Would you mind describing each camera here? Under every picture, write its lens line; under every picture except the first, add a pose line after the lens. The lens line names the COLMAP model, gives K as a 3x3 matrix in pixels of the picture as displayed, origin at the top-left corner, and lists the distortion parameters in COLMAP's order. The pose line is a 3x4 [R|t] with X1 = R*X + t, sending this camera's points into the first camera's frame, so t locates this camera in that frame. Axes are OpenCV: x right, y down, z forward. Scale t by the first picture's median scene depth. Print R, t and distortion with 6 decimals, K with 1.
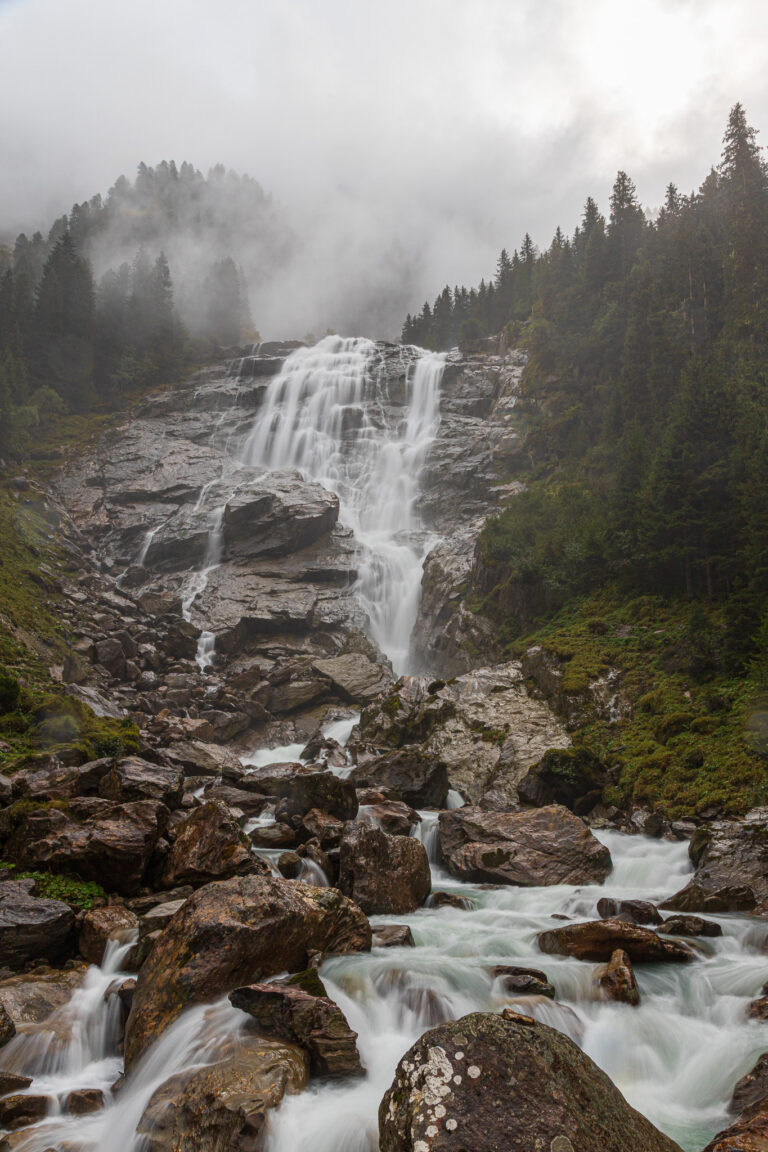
lens RADIAL K [[860.3, 0, 403.2], [0, 860.3, 631.7], [0, 0, 1]] dist [0.005849, 0.004404]
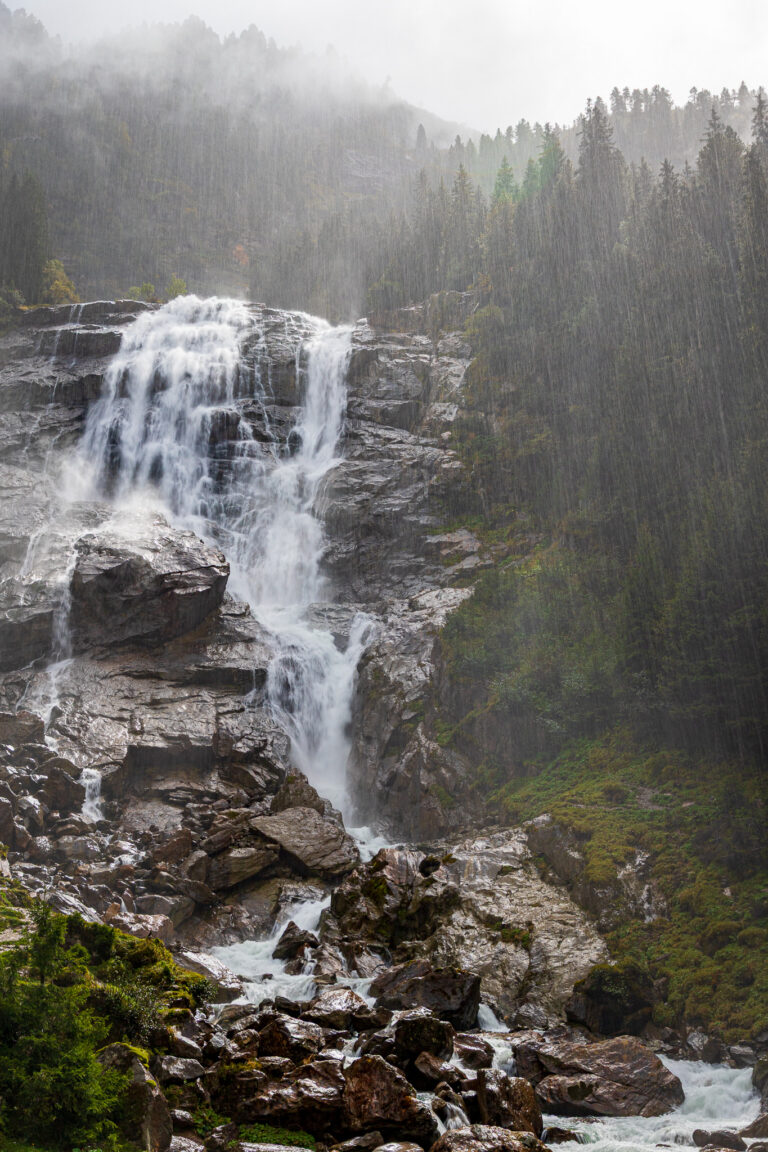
lens RADIAL K [[1355.2, 0, 368.2], [0, 1355.2, 597.4], [0, 0, 1]] dist [0.022345, 0.013086]
pose [[0.995267, 0.001141, 0.097167, -0.091587], [0.004711, 0.998189, -0.059970, -0.072414], [-0.097060, 0.060144, 0.993460, -0.202341]]
